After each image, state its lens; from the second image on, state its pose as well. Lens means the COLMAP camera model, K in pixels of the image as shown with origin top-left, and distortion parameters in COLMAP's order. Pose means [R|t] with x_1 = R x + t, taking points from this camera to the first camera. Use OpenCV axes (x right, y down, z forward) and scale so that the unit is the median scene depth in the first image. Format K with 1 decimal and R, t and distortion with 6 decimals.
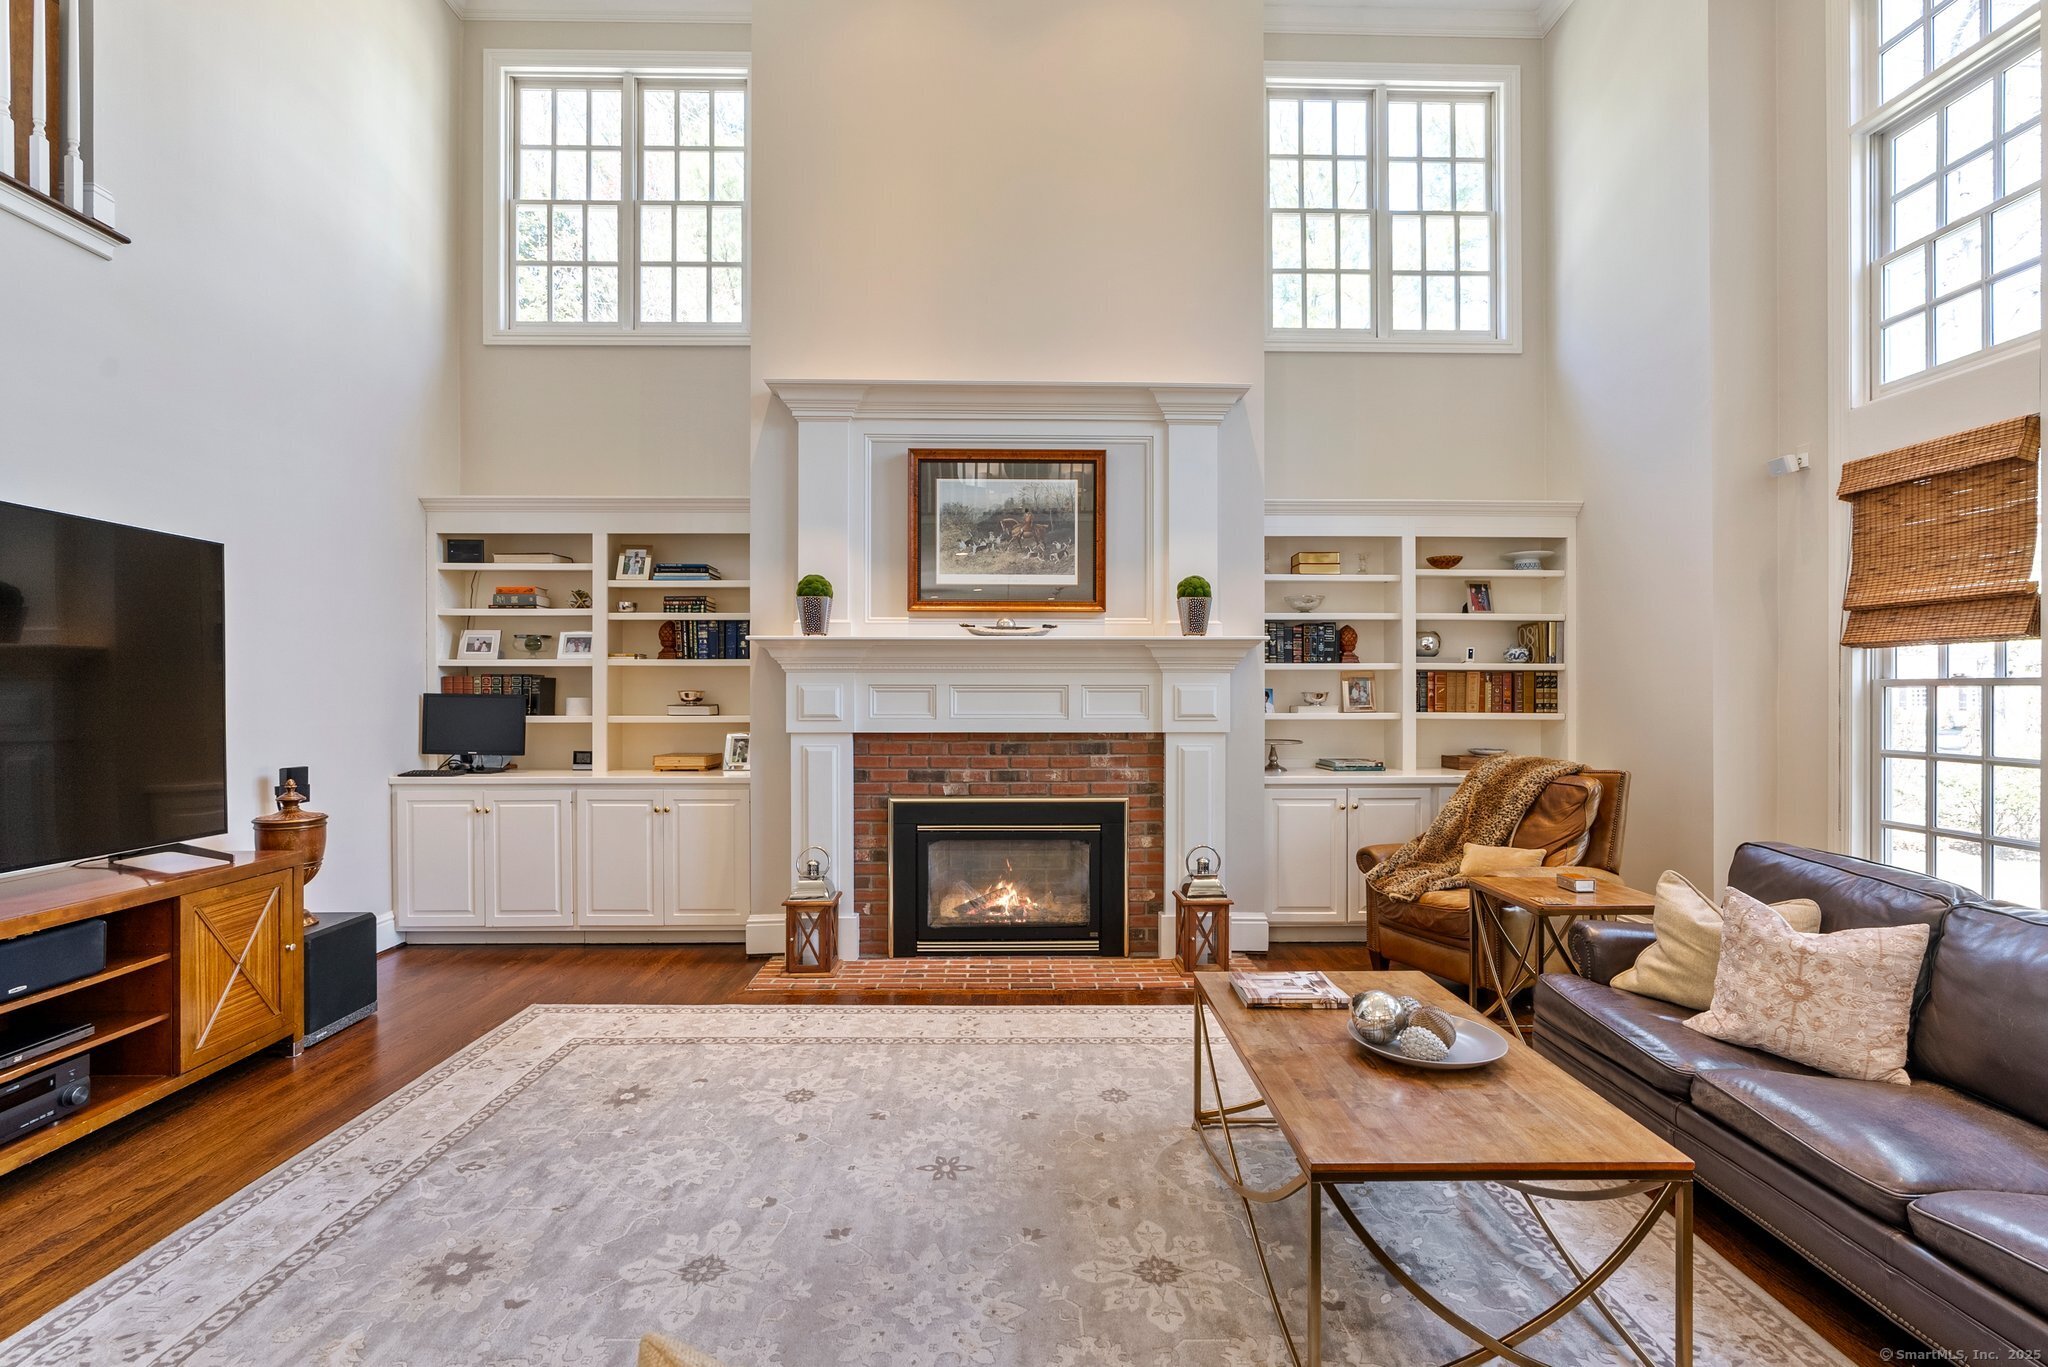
lens RADIAL K [[925.7, 0, 1024.0], [0, 925.7, 683.5], [0, 0, 1]] dist [-0.018048, 0.009307]
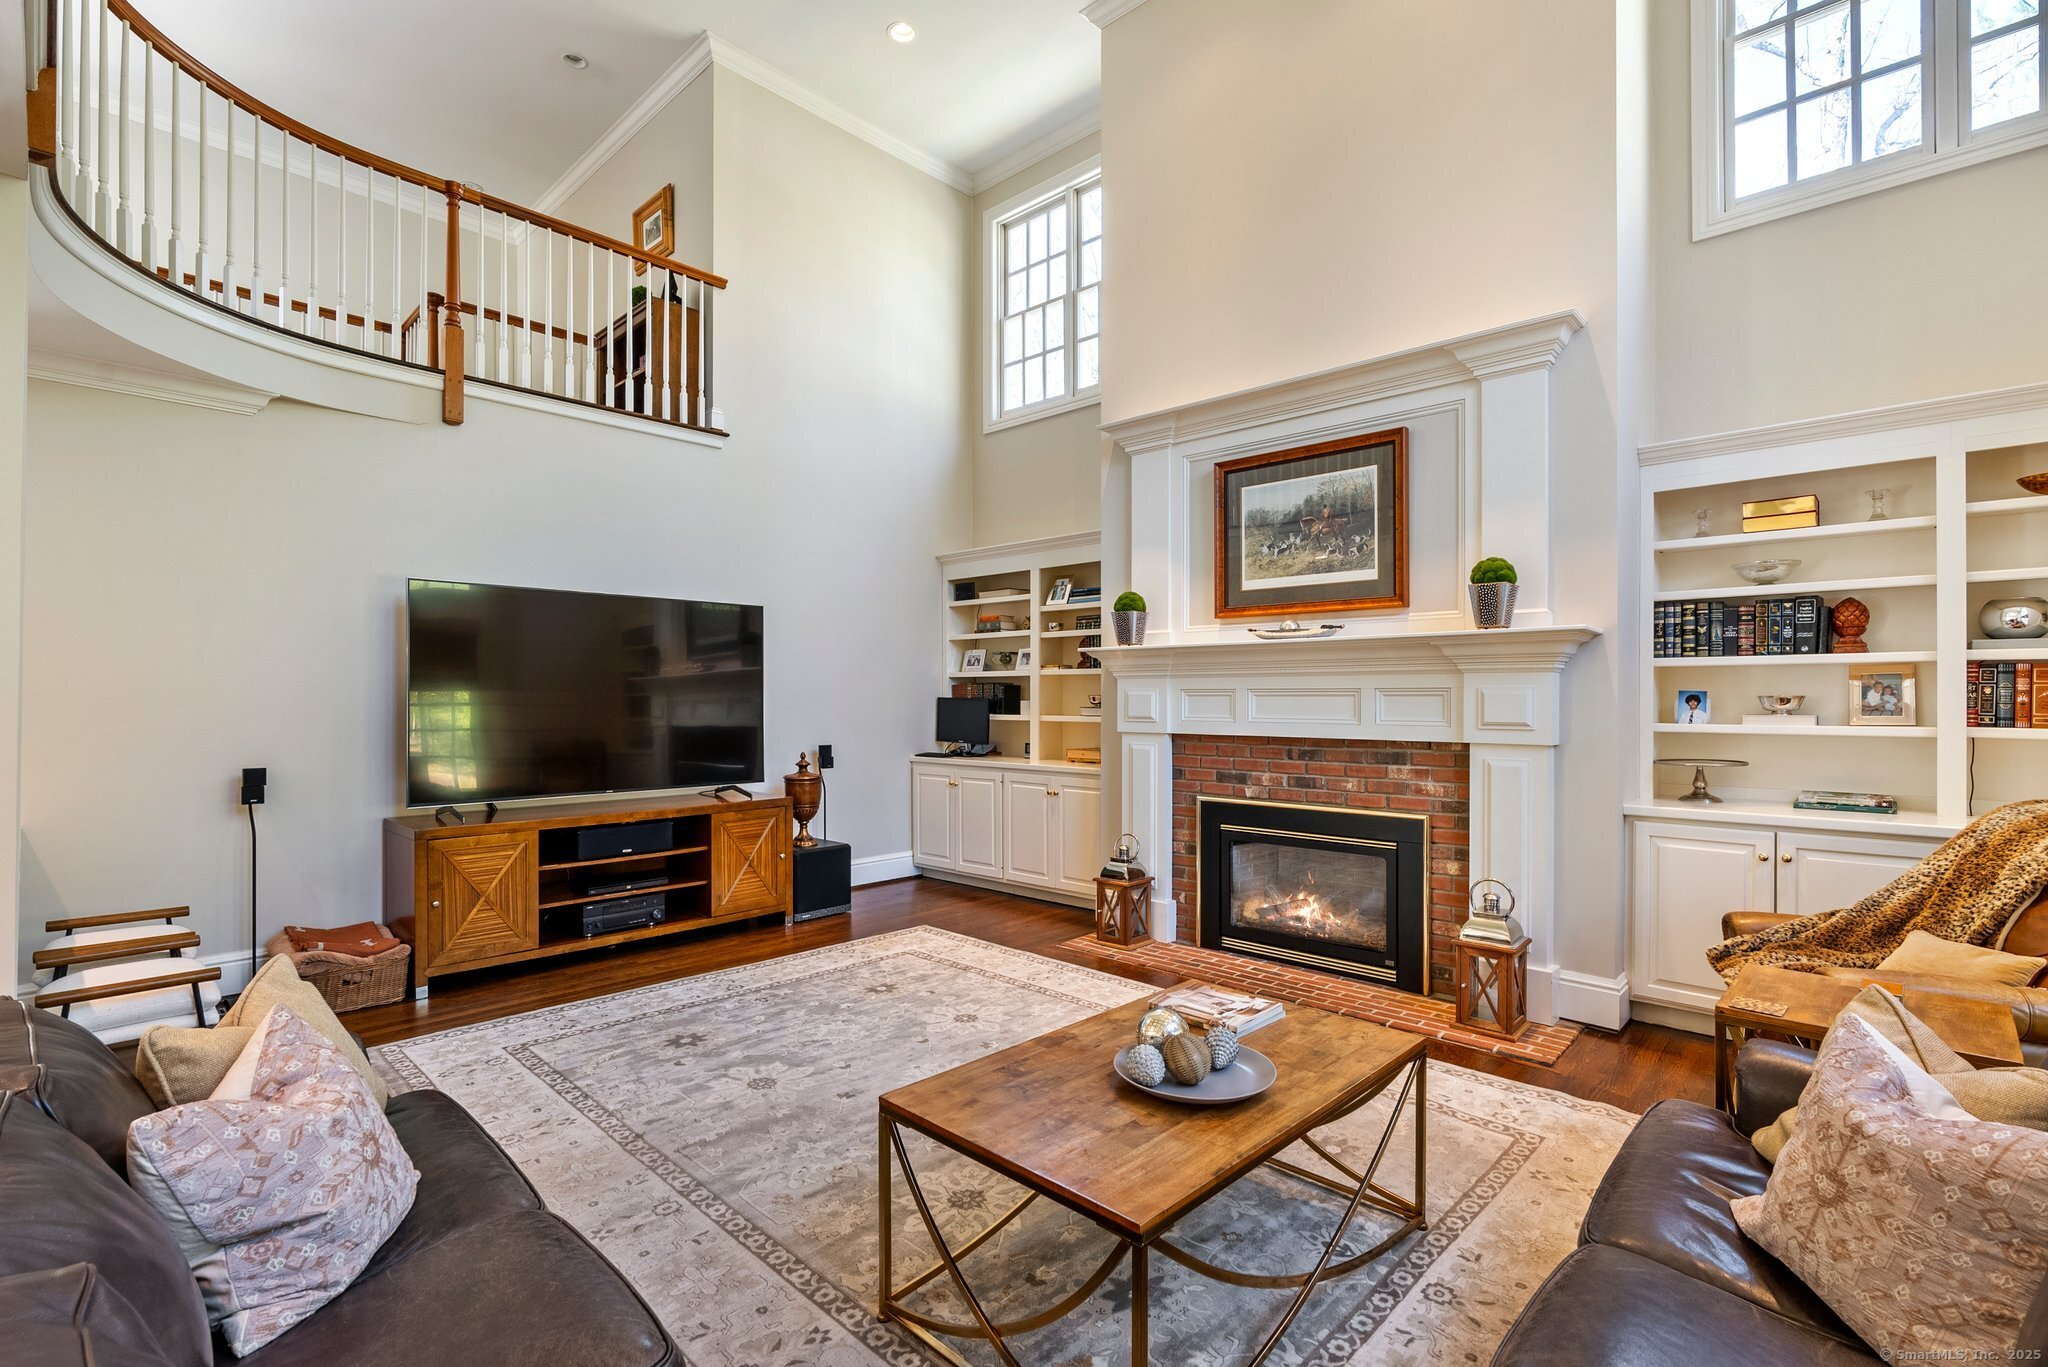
lens RADIAL K [[925.7, 0, 1024.0], [0, 925.7, 683.5], [0, 0, 1]] dist [-0.018048, 0.009307]
pose [[0.717804, -0.010098, -0.696172, 0.447224], [0.007072, 0.999949, -0.007213, 0.001150], [0.696209, 0.000255, 0.717839, 0.099180]]
